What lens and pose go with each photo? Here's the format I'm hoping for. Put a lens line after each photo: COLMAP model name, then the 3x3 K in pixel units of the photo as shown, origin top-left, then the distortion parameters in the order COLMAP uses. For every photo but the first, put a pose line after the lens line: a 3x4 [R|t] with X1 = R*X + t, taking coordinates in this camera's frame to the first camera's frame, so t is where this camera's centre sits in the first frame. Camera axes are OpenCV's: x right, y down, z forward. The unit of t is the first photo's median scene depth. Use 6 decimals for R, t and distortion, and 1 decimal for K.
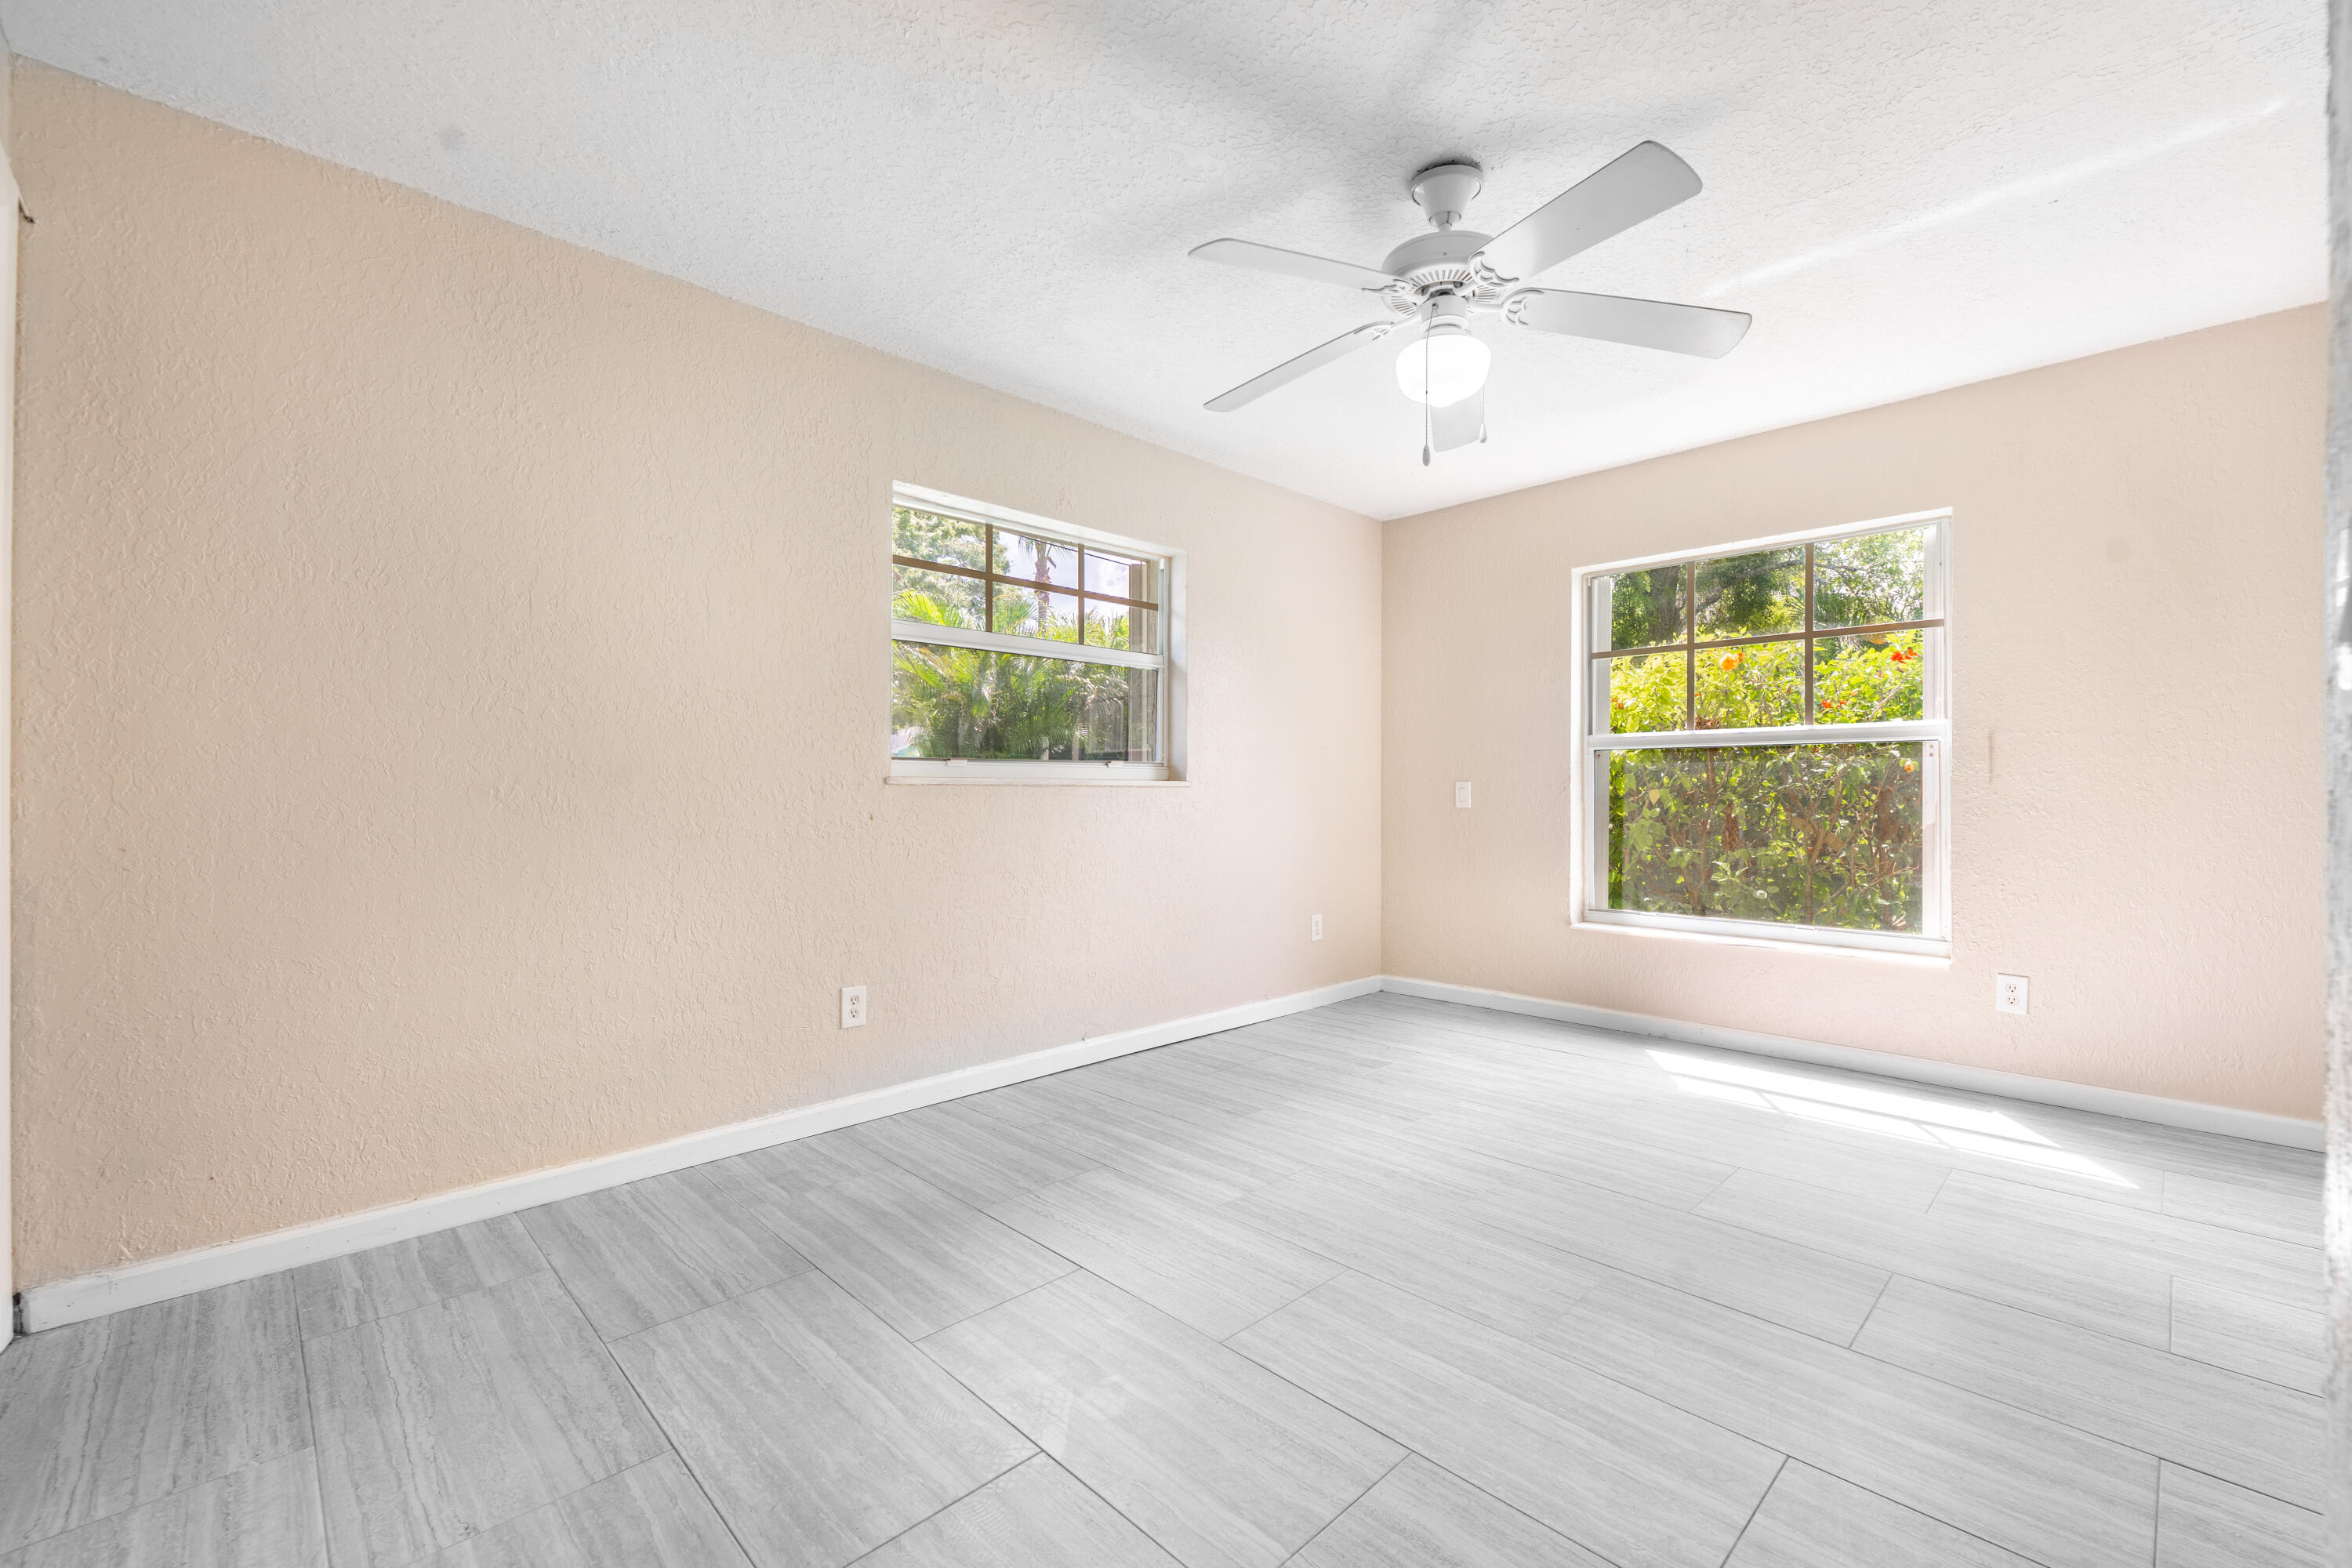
lens RADIAL K [[968.6, 0, 1181.4], [0, 968.6, 790.1], [0, 0, 1]] dist [-0.000941, -0.000048]
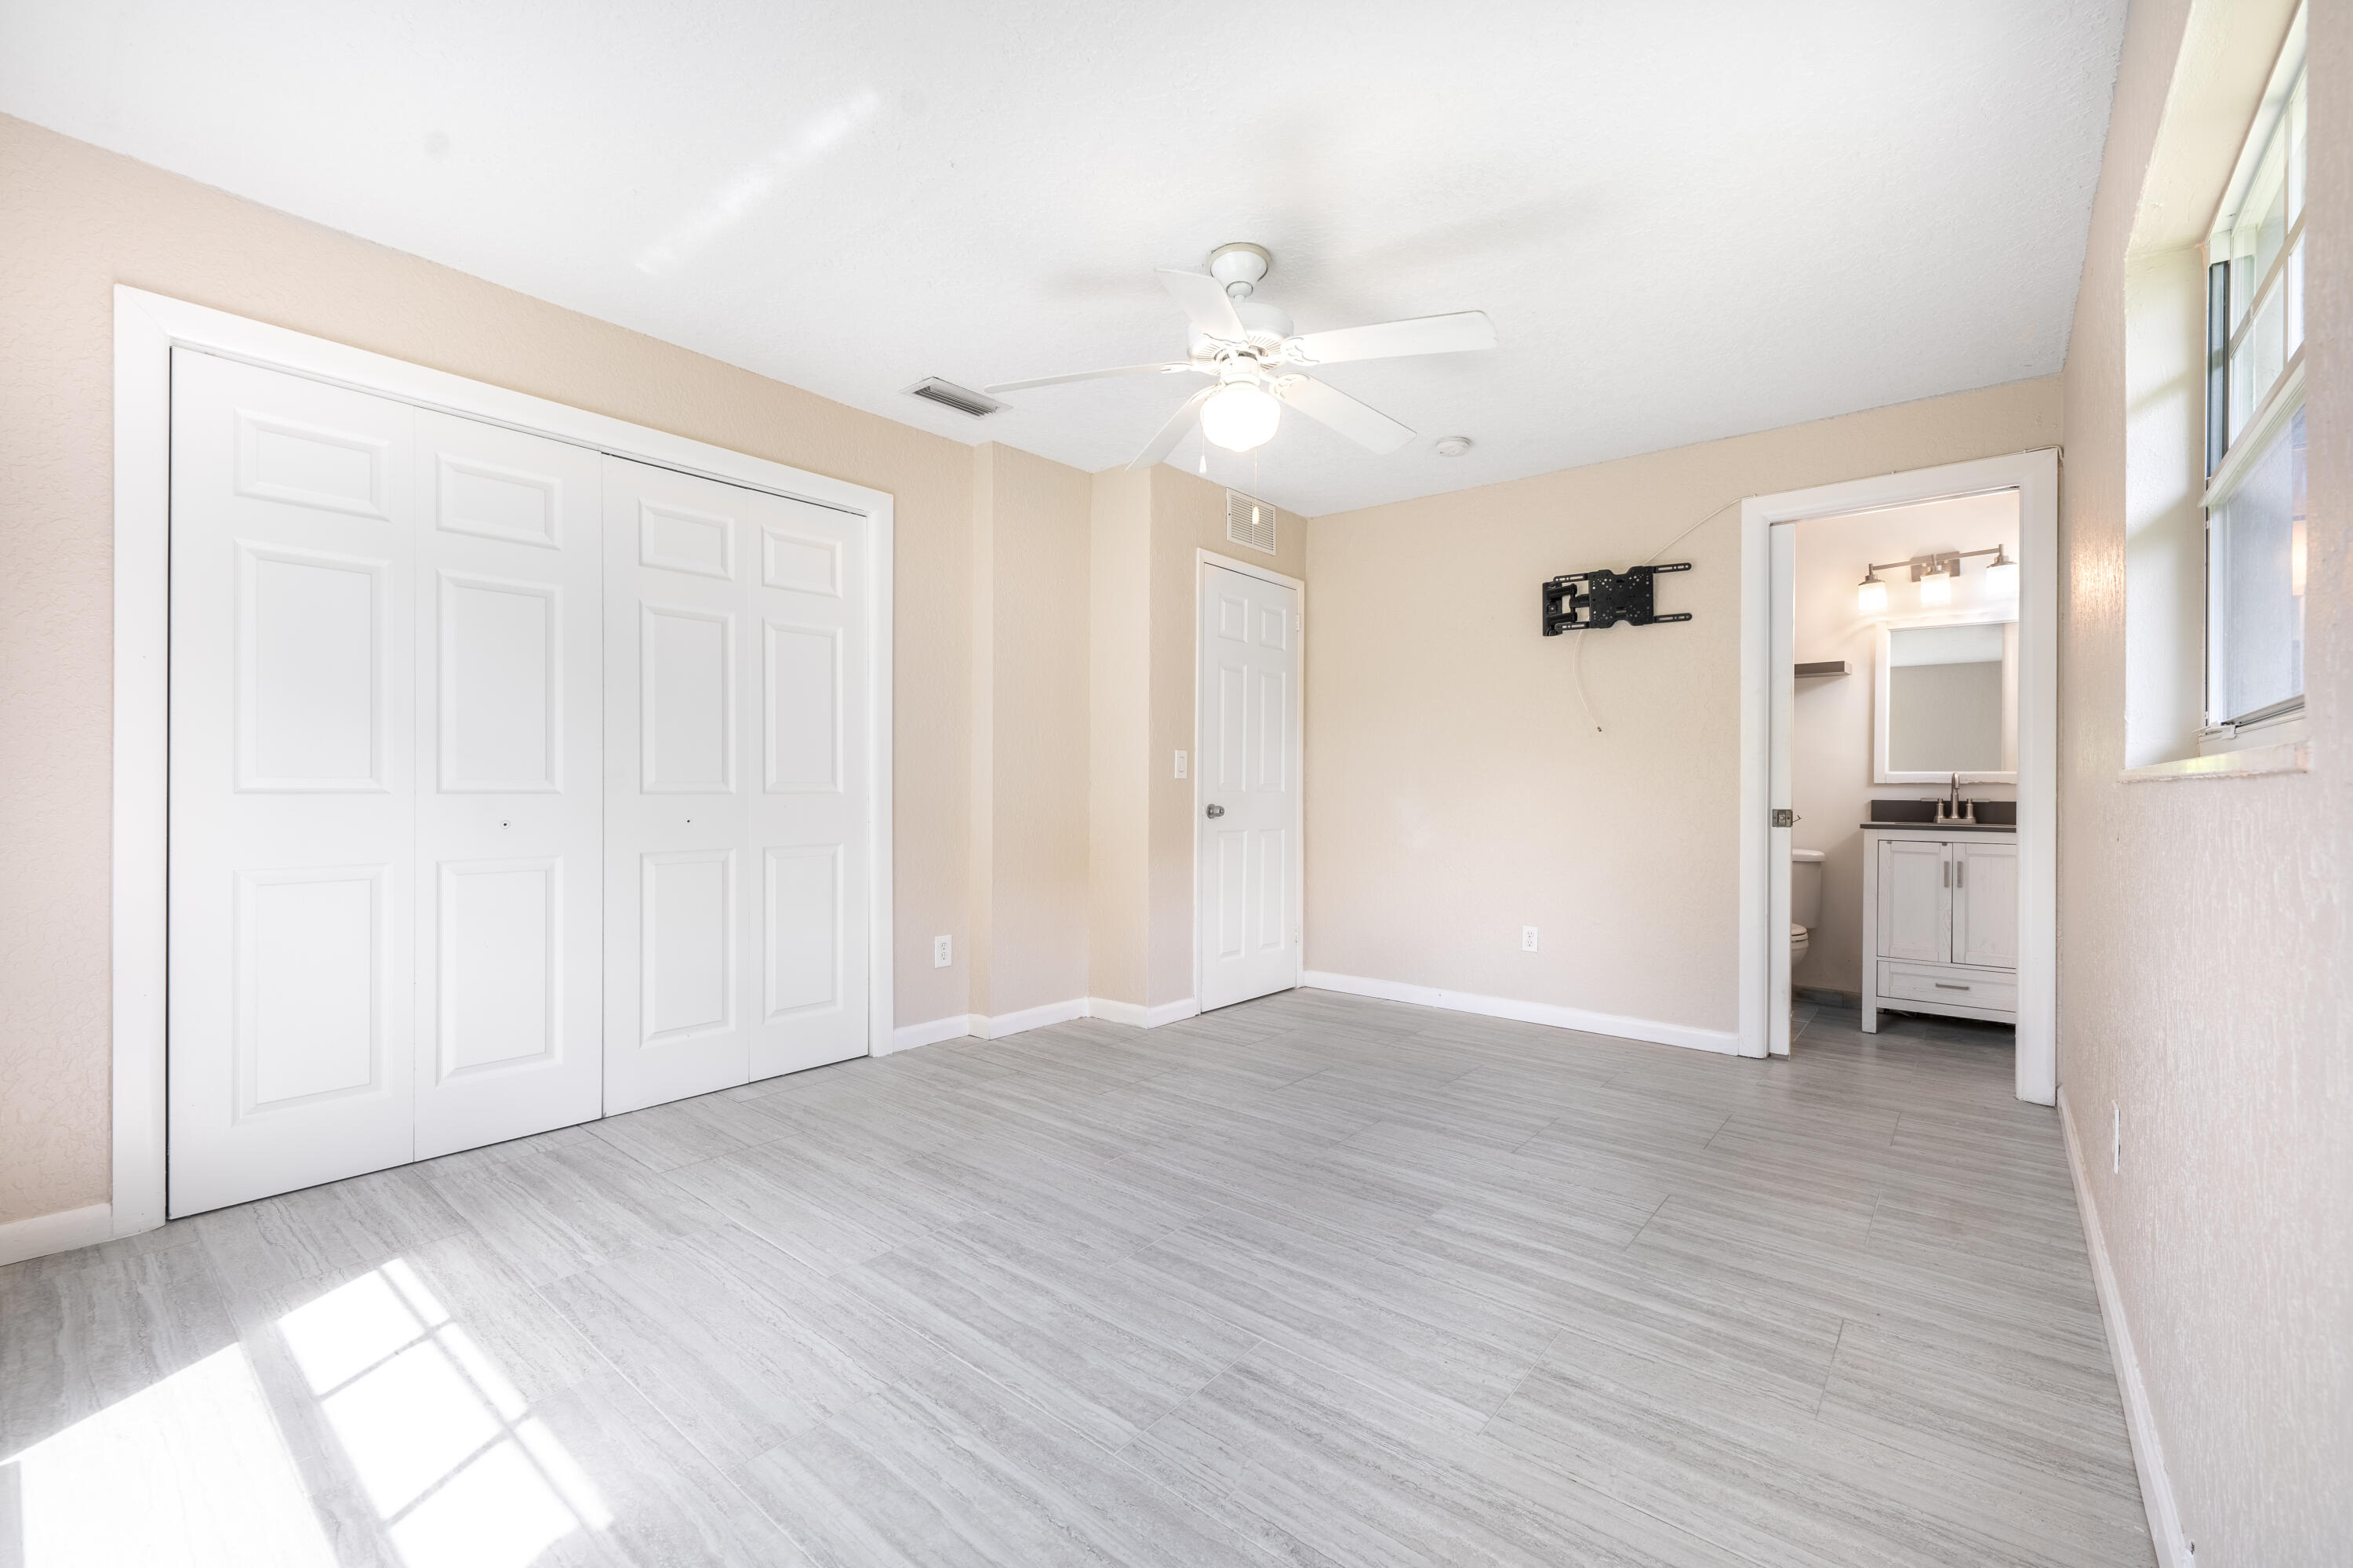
lens RADIAL K [[974.7, 0, 1176.5], [0, 974.7, 784.0], [0, 0, 1]] dist [0.019918, -0.000070]
pose [[-0.994987, -0.009876, -0.099519, 0.413182], [-0.009602, 0.999949, -0.003231, 0.001437], [0.099546, -0.002260, -0.995030, 1.936097]]
